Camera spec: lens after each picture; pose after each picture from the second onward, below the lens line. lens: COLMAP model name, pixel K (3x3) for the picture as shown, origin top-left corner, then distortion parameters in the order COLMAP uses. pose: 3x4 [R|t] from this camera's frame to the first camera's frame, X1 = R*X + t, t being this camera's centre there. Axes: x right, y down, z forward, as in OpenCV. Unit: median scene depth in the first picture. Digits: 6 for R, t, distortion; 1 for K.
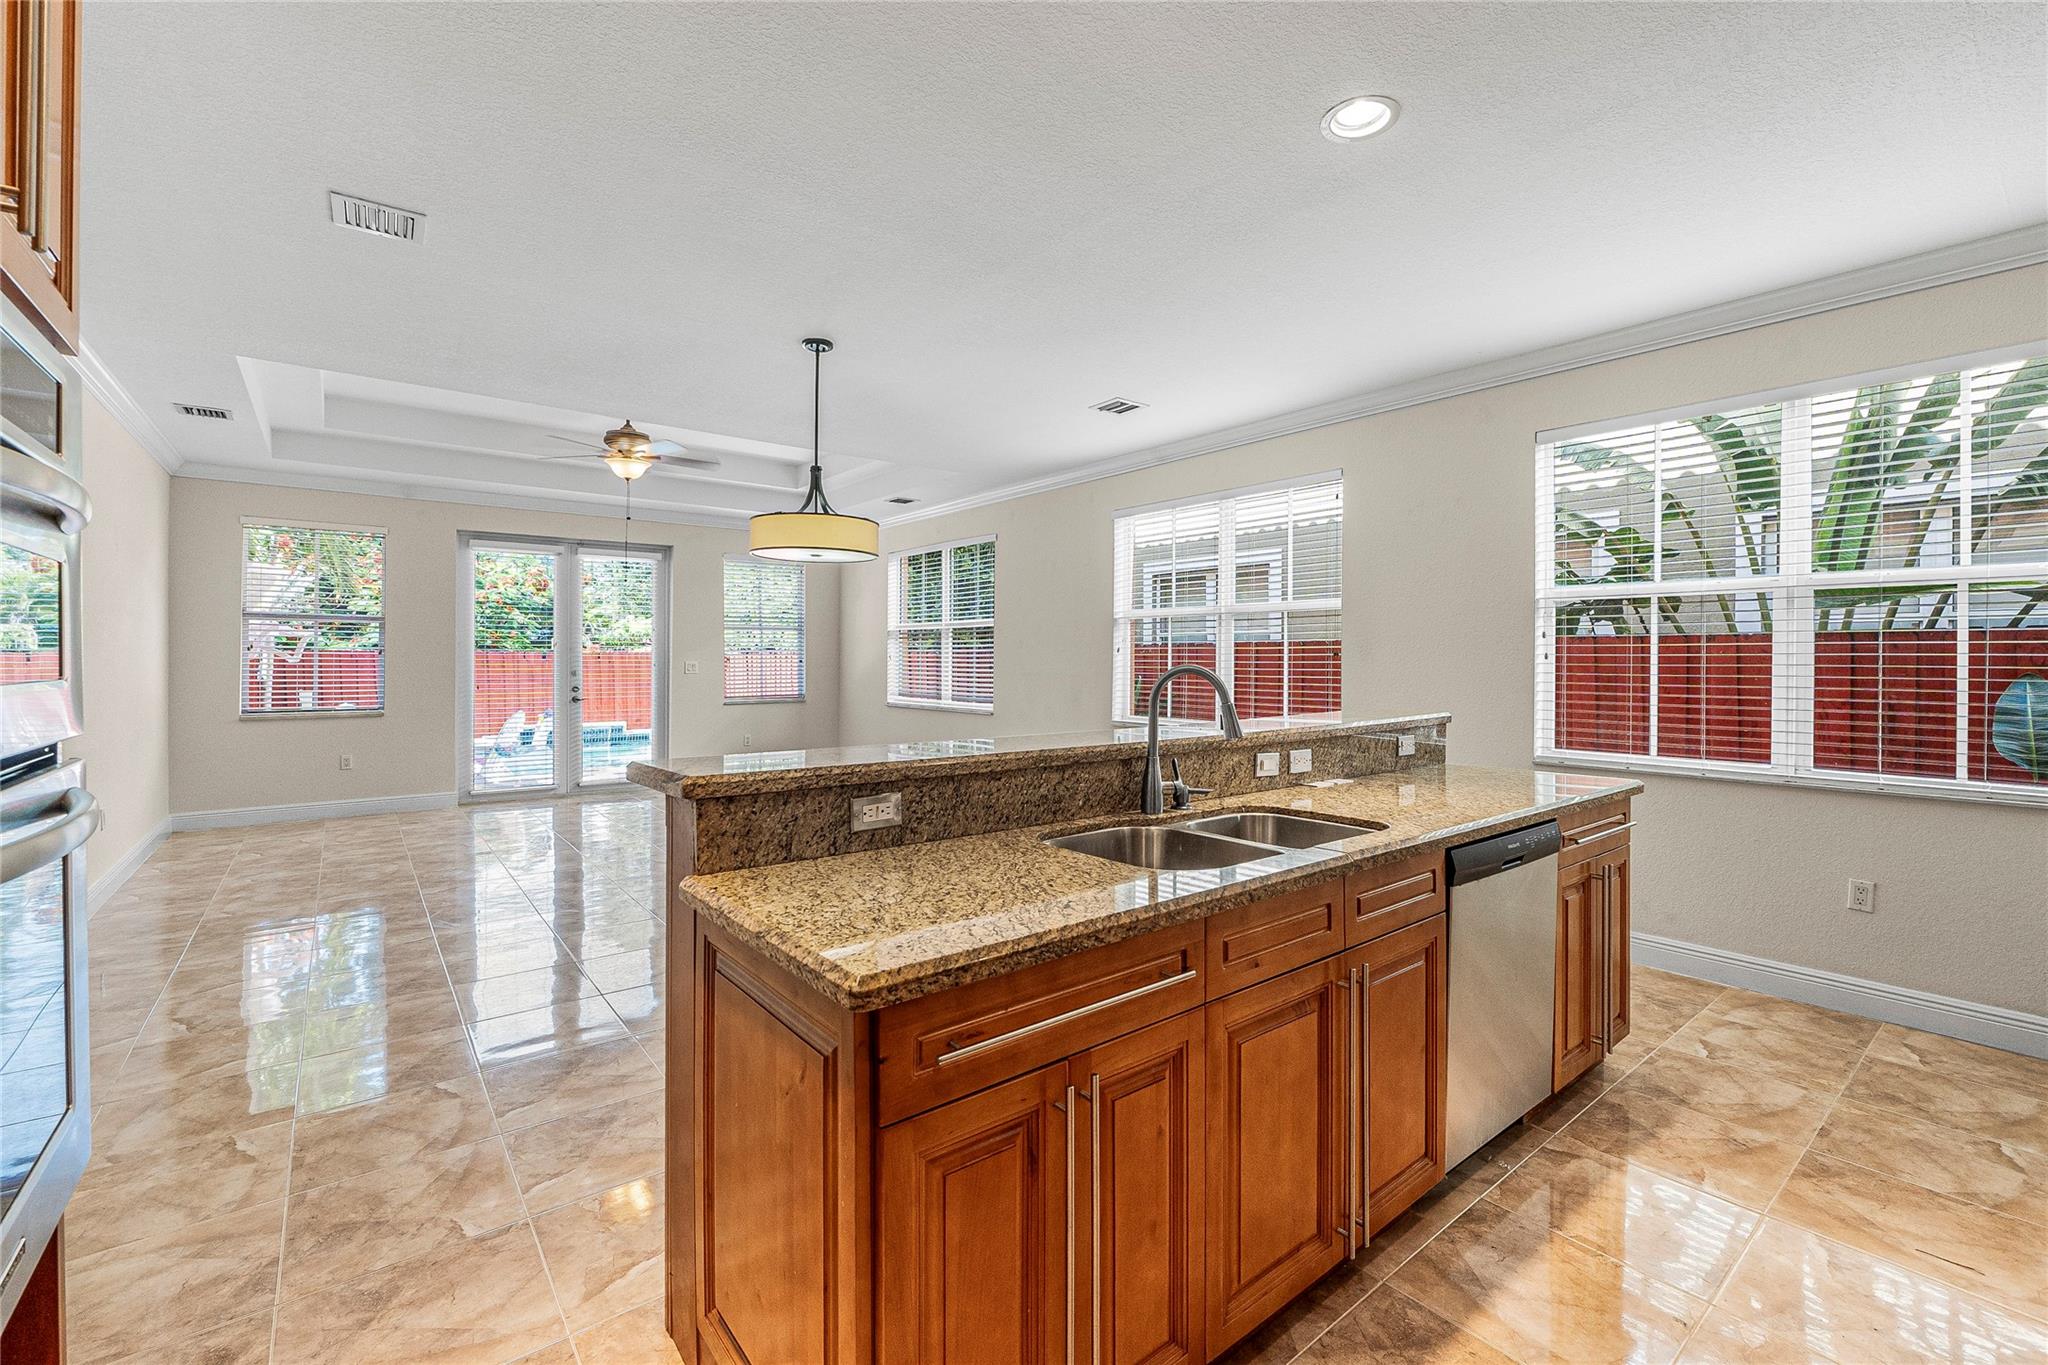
lens RADIAL K [[859.3, 0, 1024.0], [0, 859.3, 682.5], [0, 0, 1]] dist [-0.000354, -0.000040]
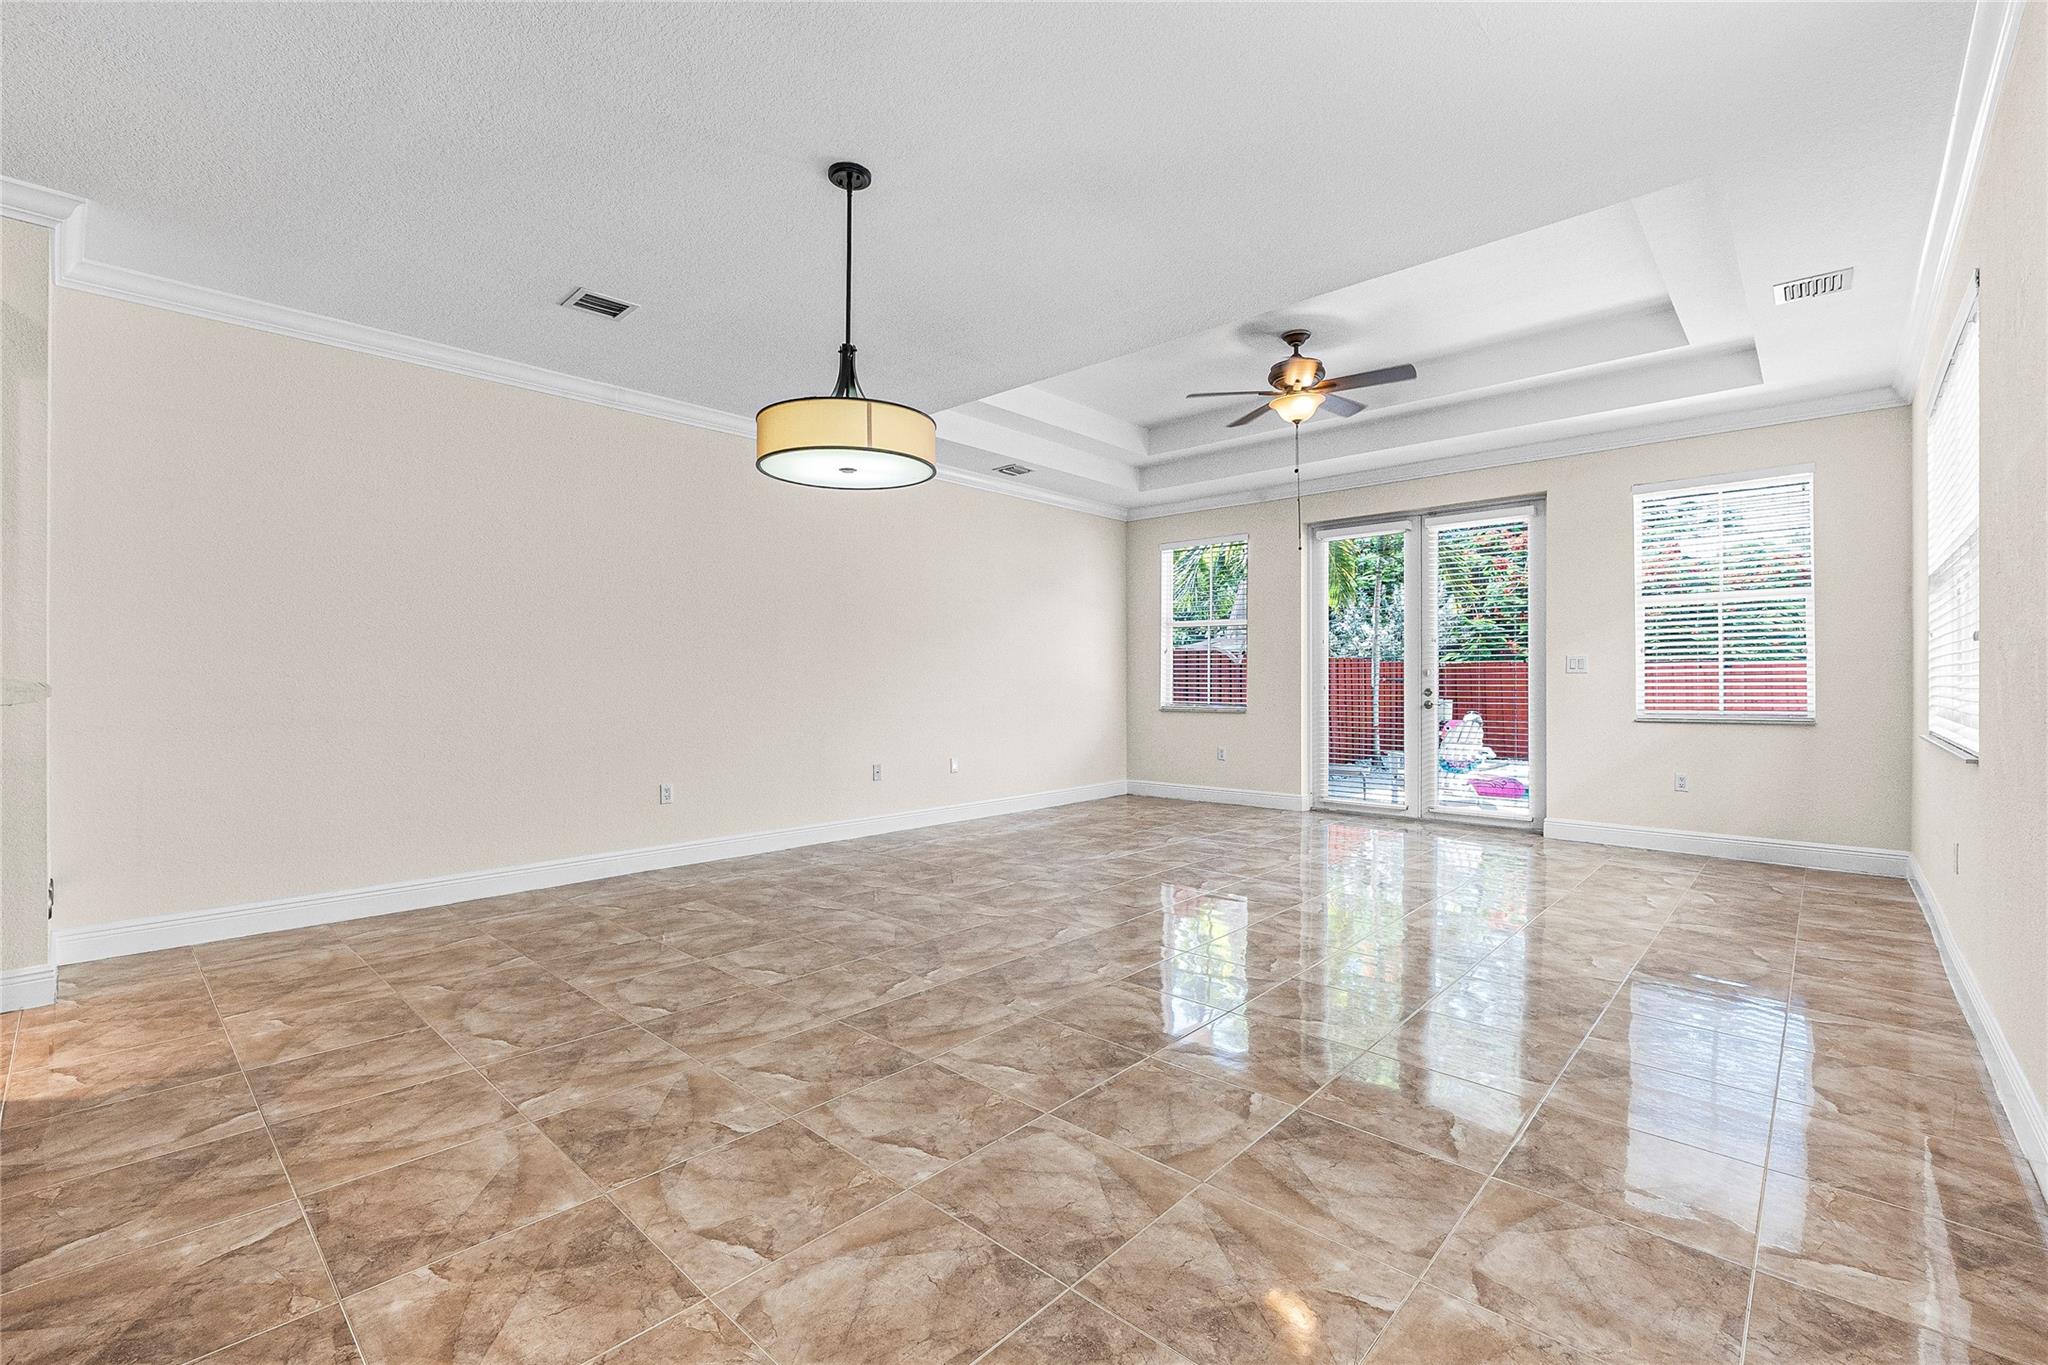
lens RADIAL K [[881.9, 0, 1024.0], [0, 881.9, 682.5], [0, 0, 1]] dist [-0.004131, -0.000533]
pose [[0.170643, -0.004727, -0.985322, 0.509545], [-0.025156, 0.999642, -0.009153, 0.034048], [0.985012, 0.026348, 0.170463, 1.021886]]
